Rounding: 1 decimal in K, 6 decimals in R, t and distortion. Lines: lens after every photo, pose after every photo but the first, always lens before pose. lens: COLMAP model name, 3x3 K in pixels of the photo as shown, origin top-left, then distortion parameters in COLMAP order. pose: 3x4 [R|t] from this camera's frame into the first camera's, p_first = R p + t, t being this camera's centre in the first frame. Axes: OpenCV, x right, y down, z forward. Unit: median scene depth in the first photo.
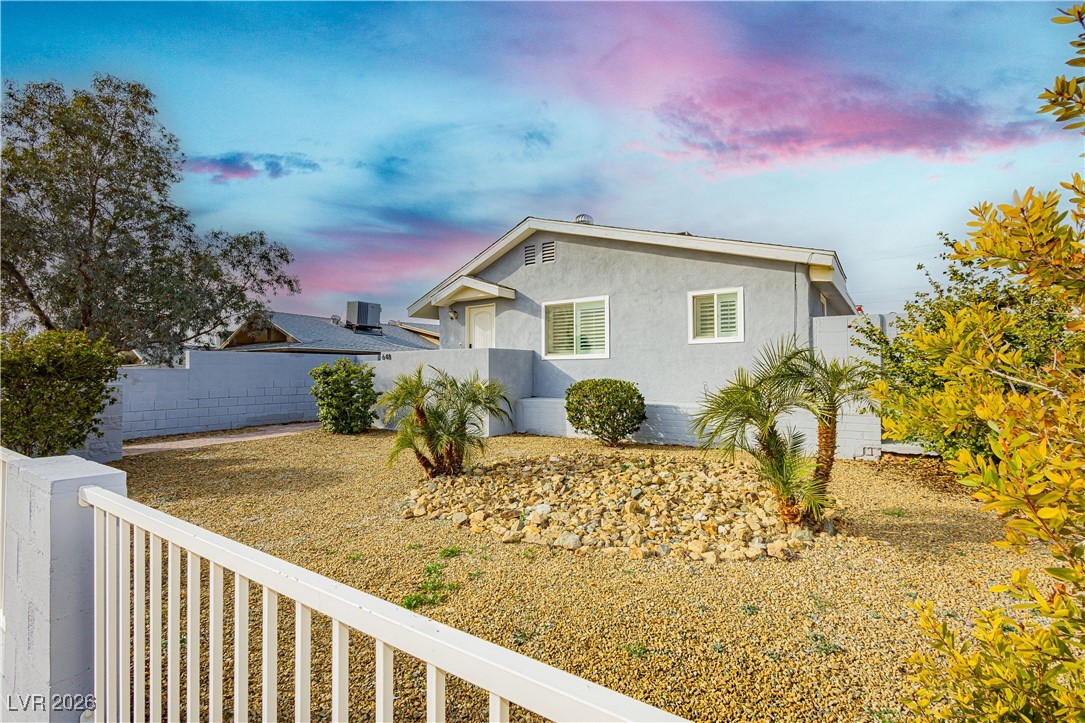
lens RADIAL K [[492.6, 0, 542.7], [0, 492.6, 353.9], [0, 0, 1]] dist [-0.001968, 0.000015]
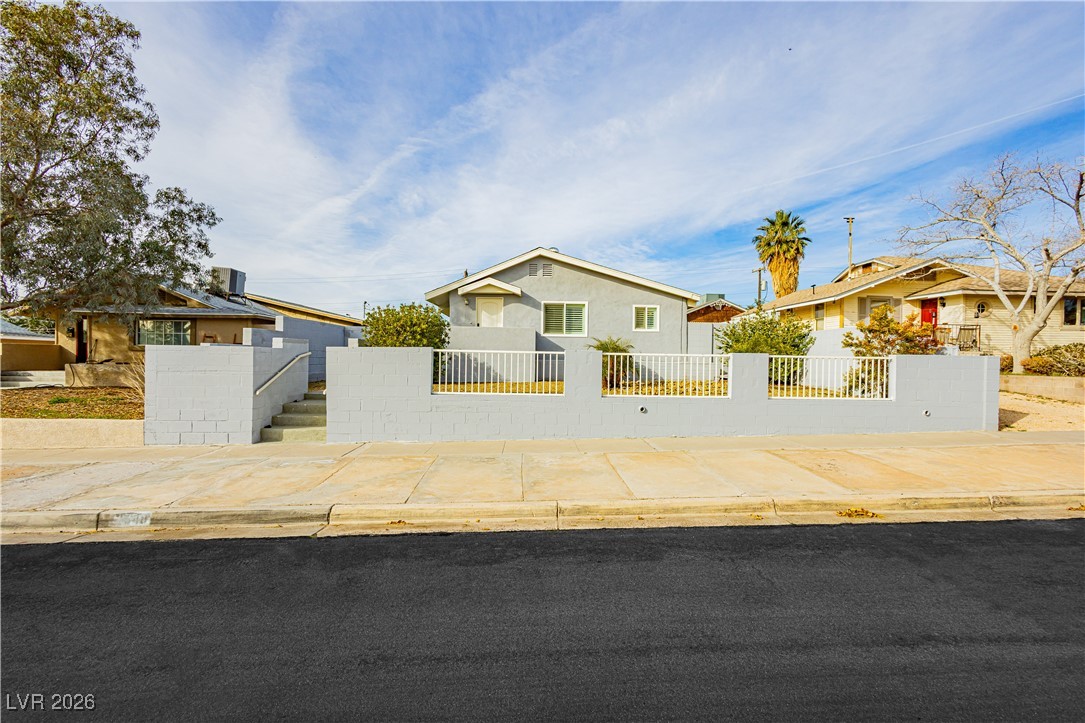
lens RADIAL K [[587.5, 0, 542.5], [0, 587.5, 361.5], [0, 0, 1]] dist [-0.000513, 0.000052]
pose [[0.820234, 0.023498, 0.571546, -1.776695], [-0.041522, 0.998966, 0.018519, 0.094484], [-0.570520, -0.038922, 0.820361, -0.956255]]
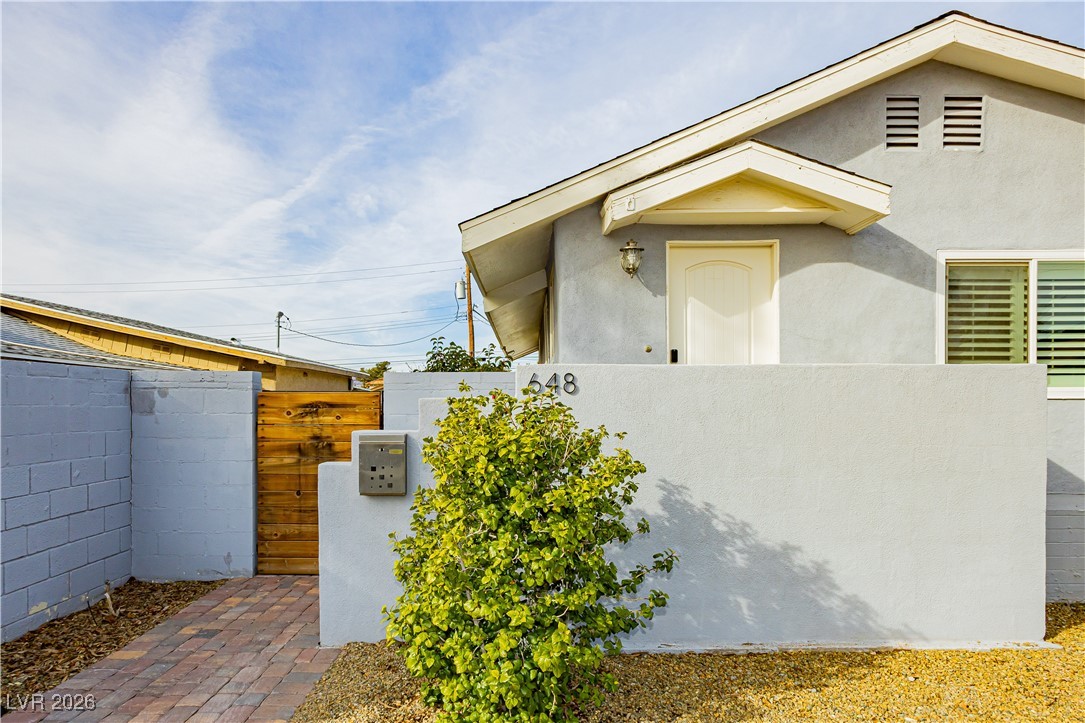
lens RADIAL K [[713.8, 0, 537.8], [0, 713.8, 420.3], [0, 0, 1]] dist [0.004991, 0.001777]
pose [[0.812892, -0.009281, 0.582340, -0.956509], [-0.020494, 0.998798, 0.044527, 0.017535], [-0.582054, -0.048130, 0.811725, 1.166196]]
